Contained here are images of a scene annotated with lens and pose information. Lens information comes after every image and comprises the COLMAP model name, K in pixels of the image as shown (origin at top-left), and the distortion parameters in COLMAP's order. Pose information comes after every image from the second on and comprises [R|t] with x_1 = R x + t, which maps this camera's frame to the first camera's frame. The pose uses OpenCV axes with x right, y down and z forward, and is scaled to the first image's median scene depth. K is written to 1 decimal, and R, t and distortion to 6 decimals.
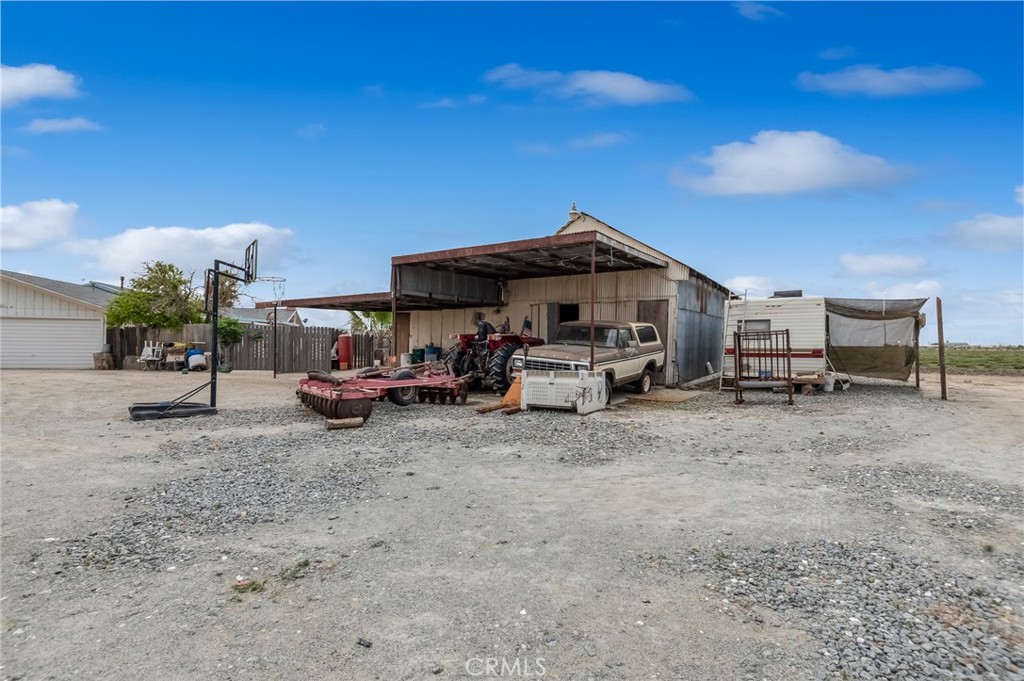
lens RADIAL K [[472.0, 0, 513.5], [0, 472.0, 338.1], [0, 0, 1]] dist [-0.011378, -0.000474]
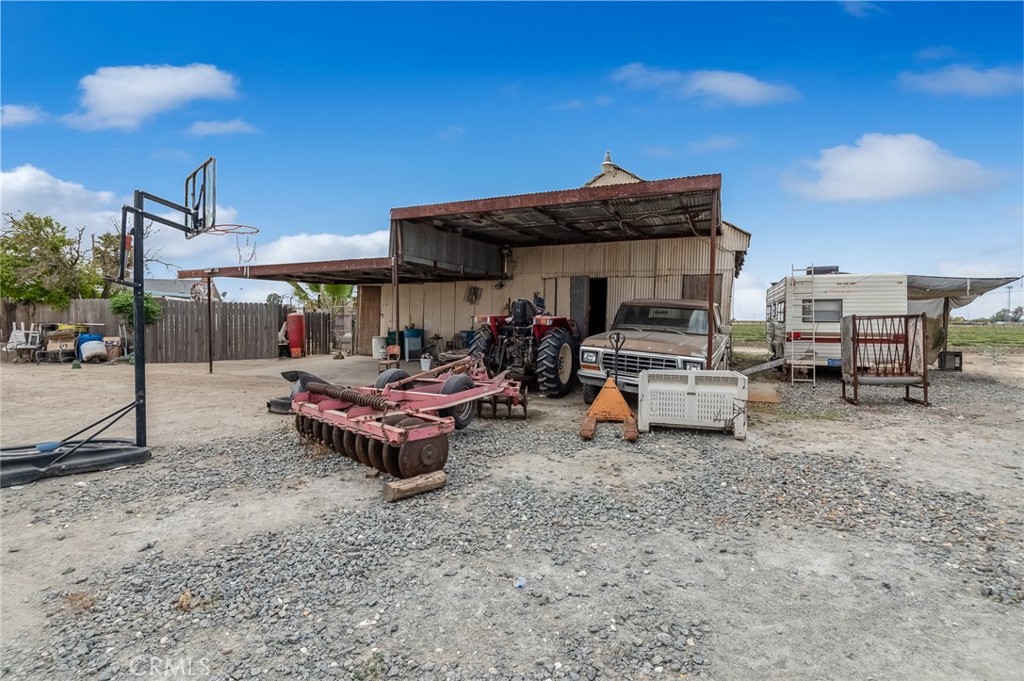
lens RADIAL K [[472.0, 0, 507.6], [0, 472.0, 337.9], [0, 0, 1]] dist [-0.011378, -0.000474]
pose [[0.989764, -0.005624, 0.142604, -0.156672], [-0.001886, 0.998621, 0.052474, -0.010586], [-0.142703, -0.052205, 0.988388, 0.211170]]
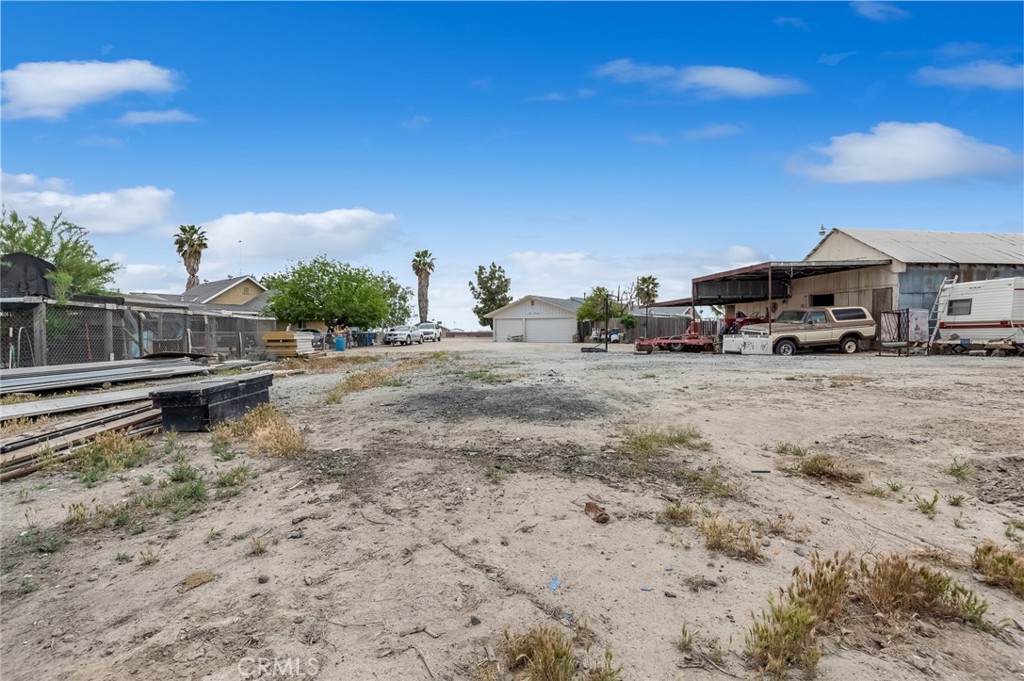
lens RADIAL K [[472.0, 0, 506.3], [0, 472.0, 332.3], [0, 0, 1]] dist [-0.011378, -0.000474]
pose [[0.641693, -0.014462, -0.766826, 0.577354], [0.022669, 0.999743, 0.000115, 0.019022], [0.766627, -0.017457, 0.641855, -0.632681]]
